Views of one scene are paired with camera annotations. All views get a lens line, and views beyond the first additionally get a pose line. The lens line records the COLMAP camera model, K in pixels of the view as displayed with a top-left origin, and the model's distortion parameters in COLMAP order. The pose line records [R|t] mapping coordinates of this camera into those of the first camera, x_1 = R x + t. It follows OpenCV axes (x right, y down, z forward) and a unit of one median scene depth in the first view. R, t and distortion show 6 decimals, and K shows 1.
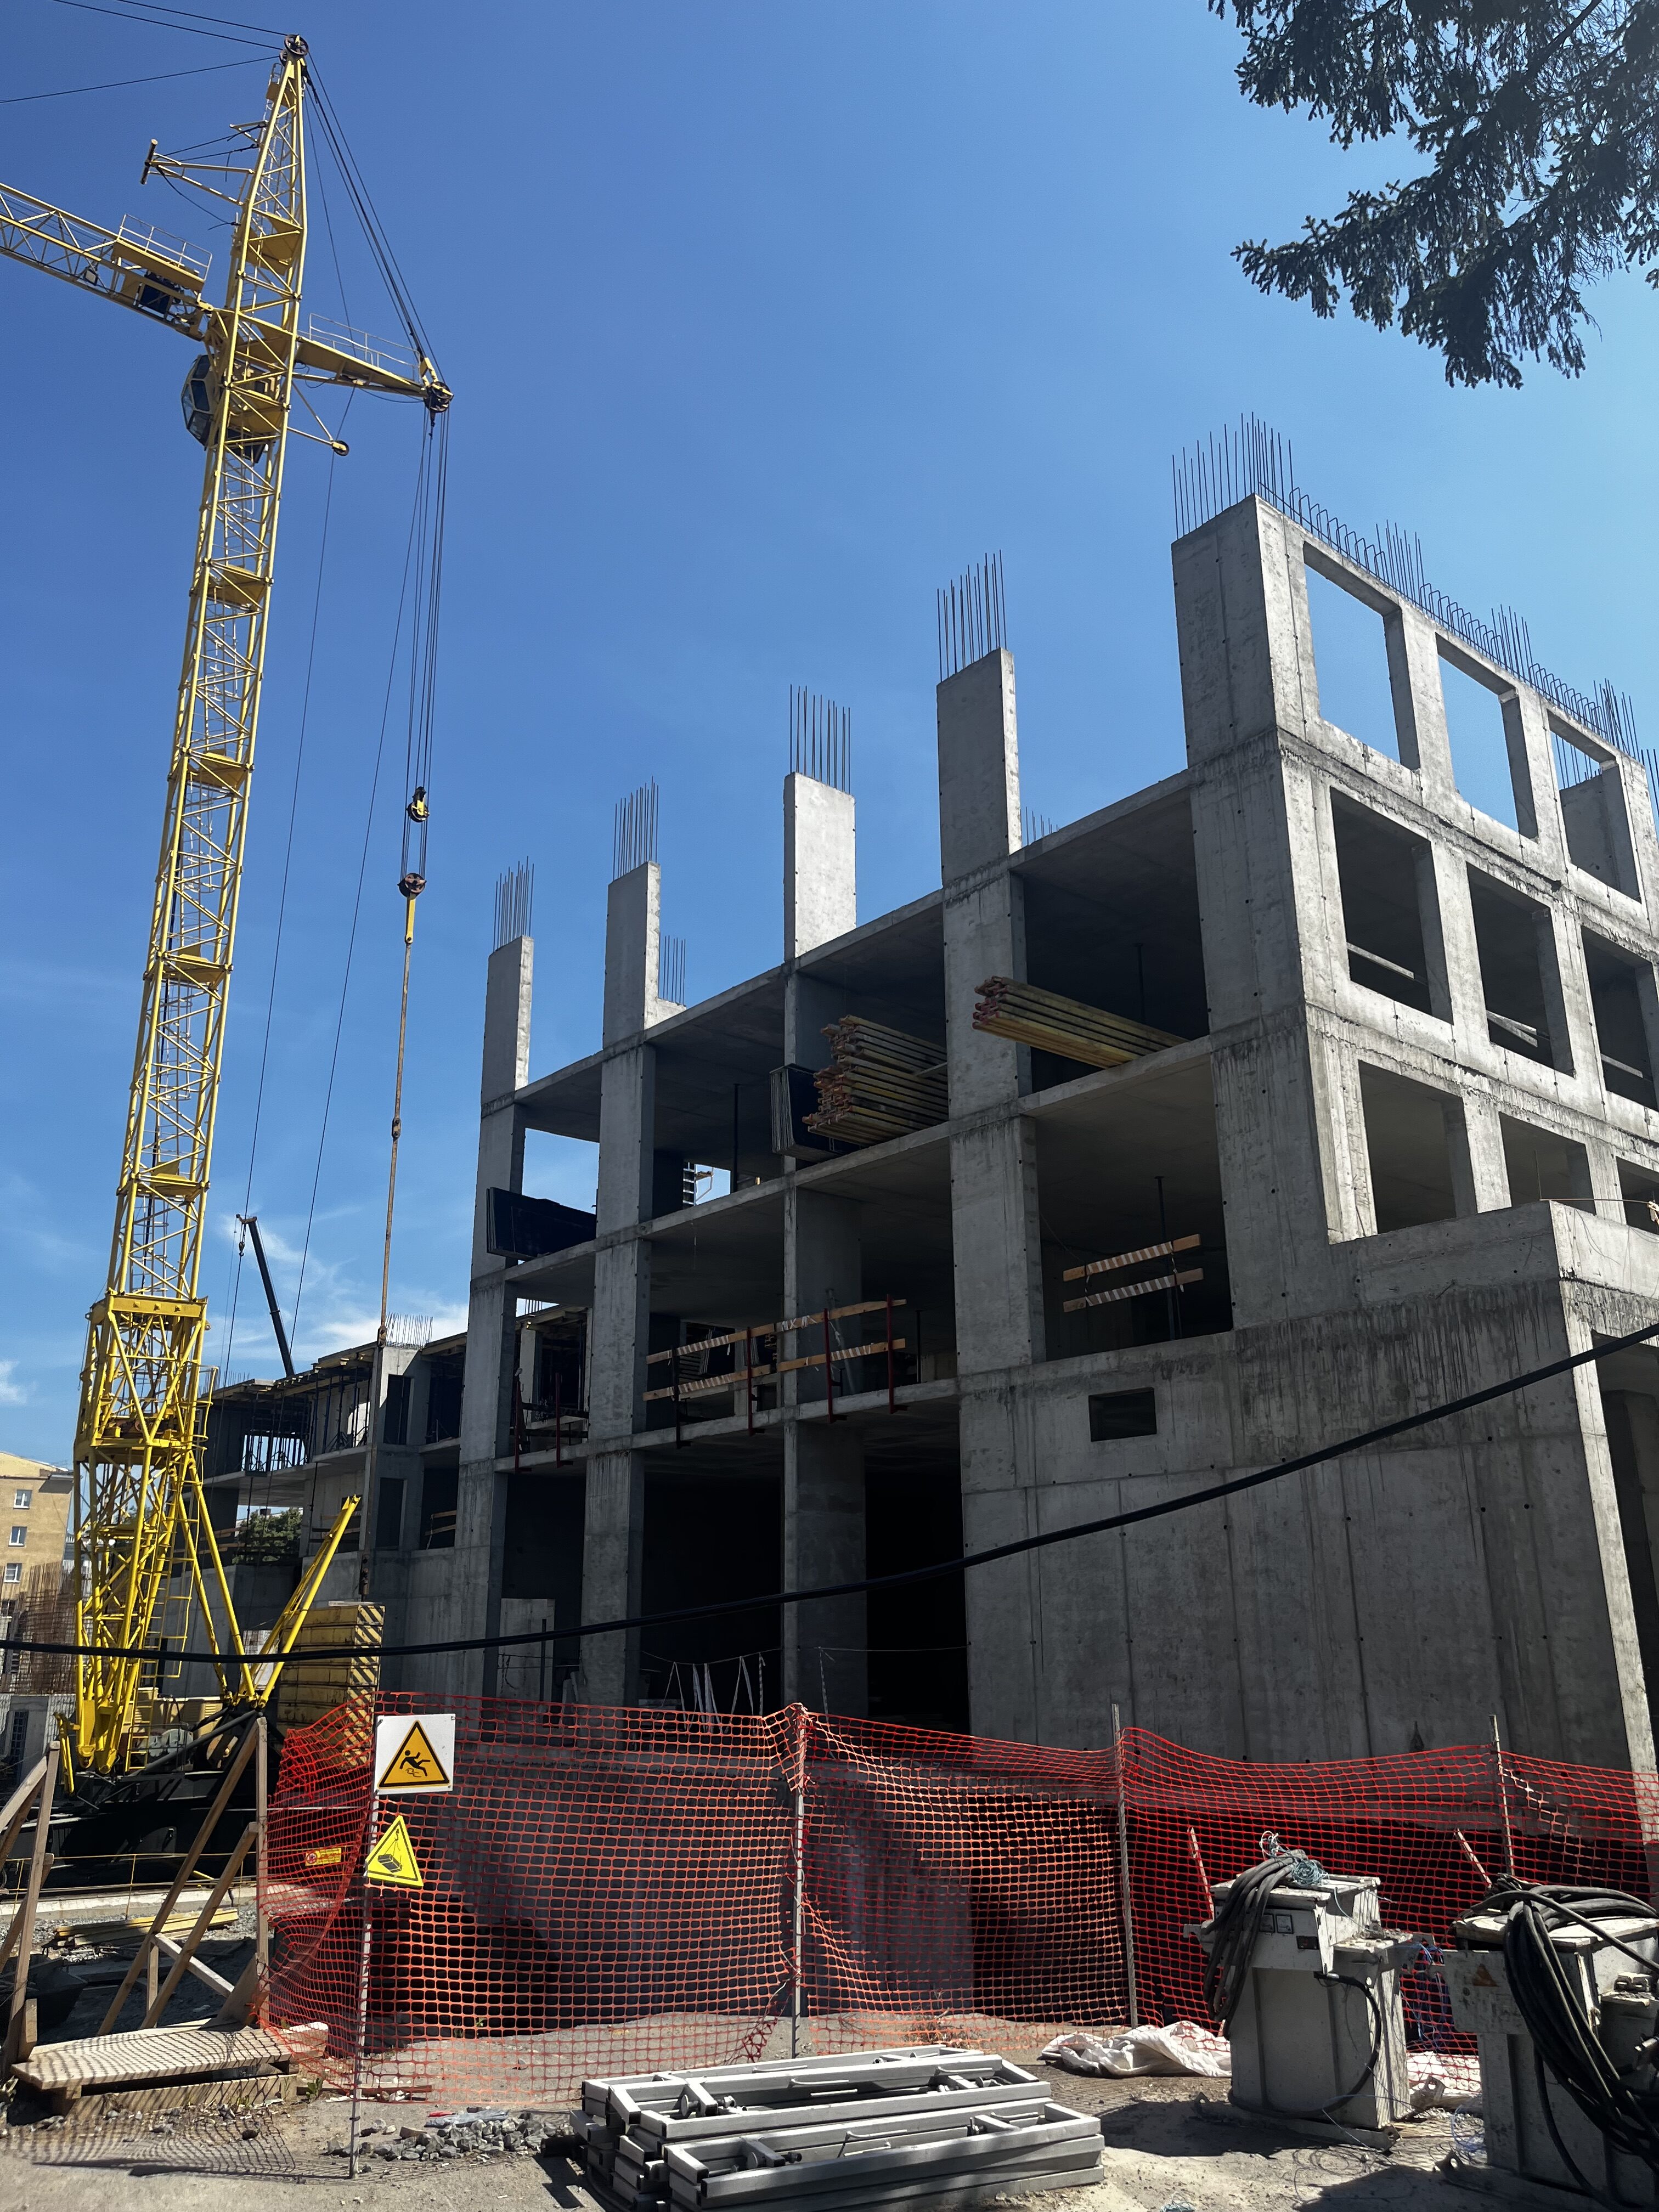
lens RADIAL K [[1669.4, 0, 827.7], [0, 1669.4, 1136.9], [0, 0, 1]] dist [0.069557, -0.083567]
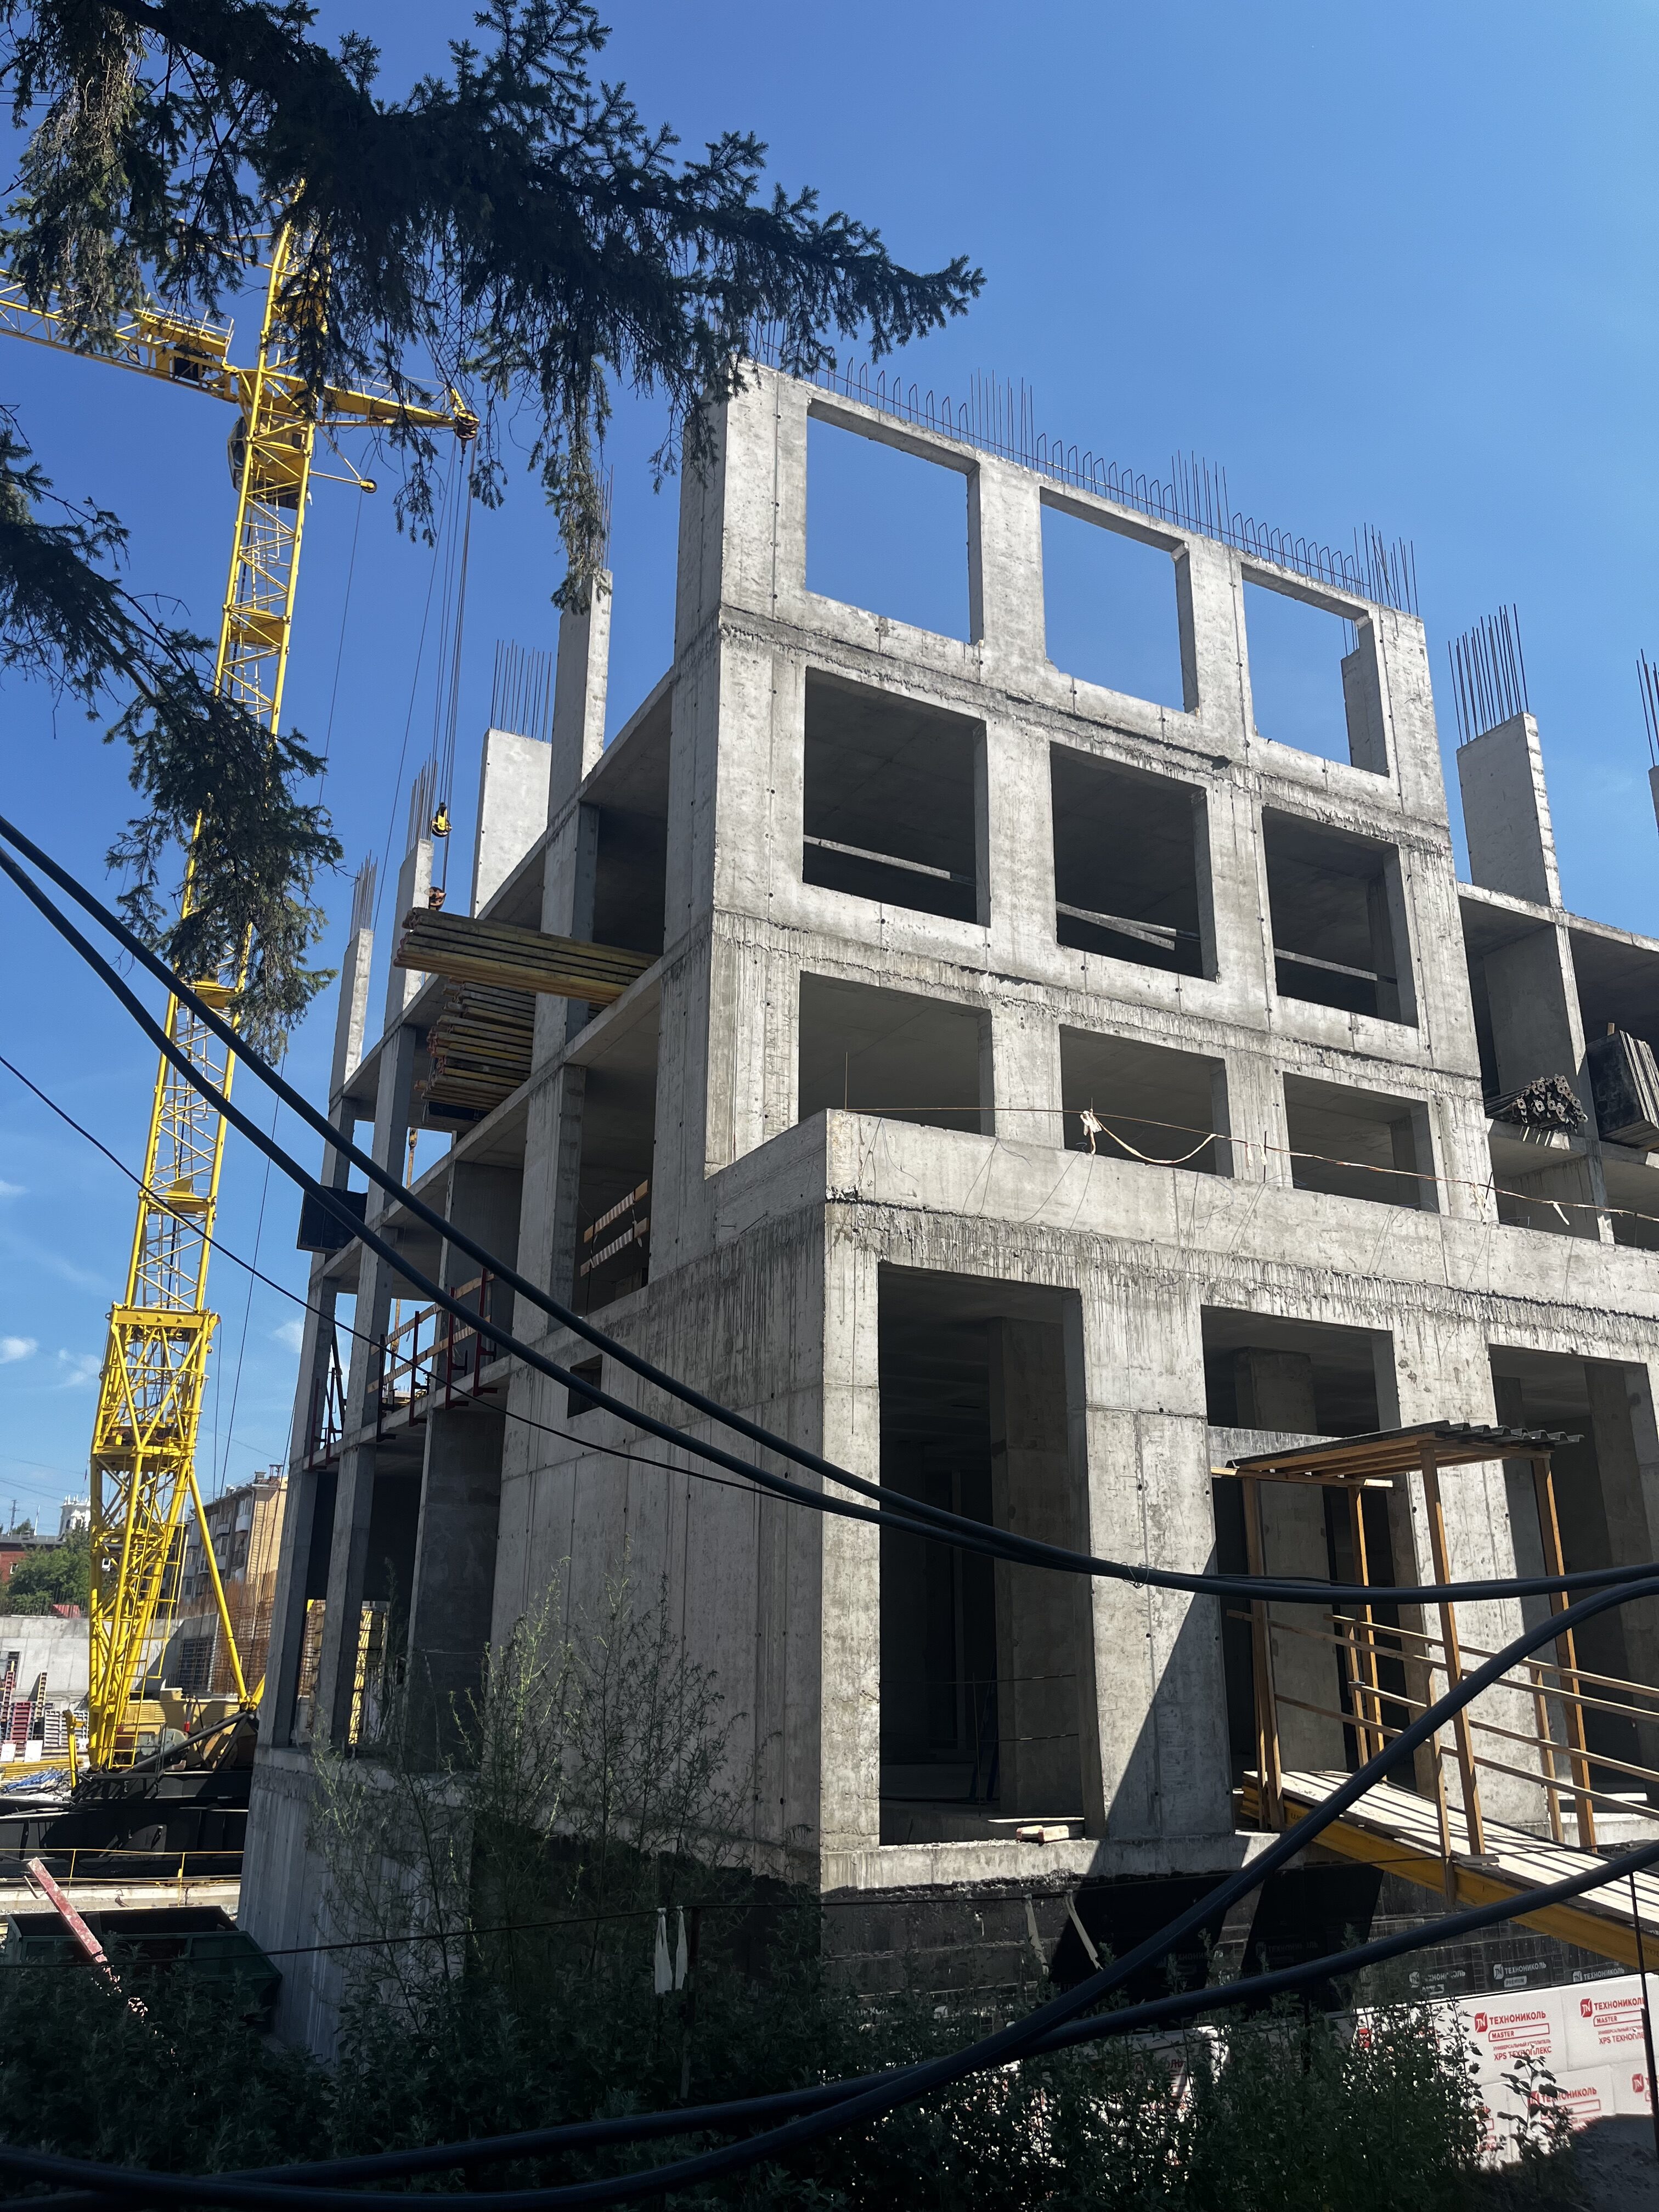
lens RADIAL K [[1669.5, 0, 831.5], [0, 1669.5, 1113.1], [0, 0, 1]] dist [0.068767, -0.078545]
pose [[0.974497, -0.056566, -0.217153, 0.479396], [0.051725, 0.998271, -0.027918, 0.049142], [0.218357, 0.015974, 0.975738, 0.147891]]
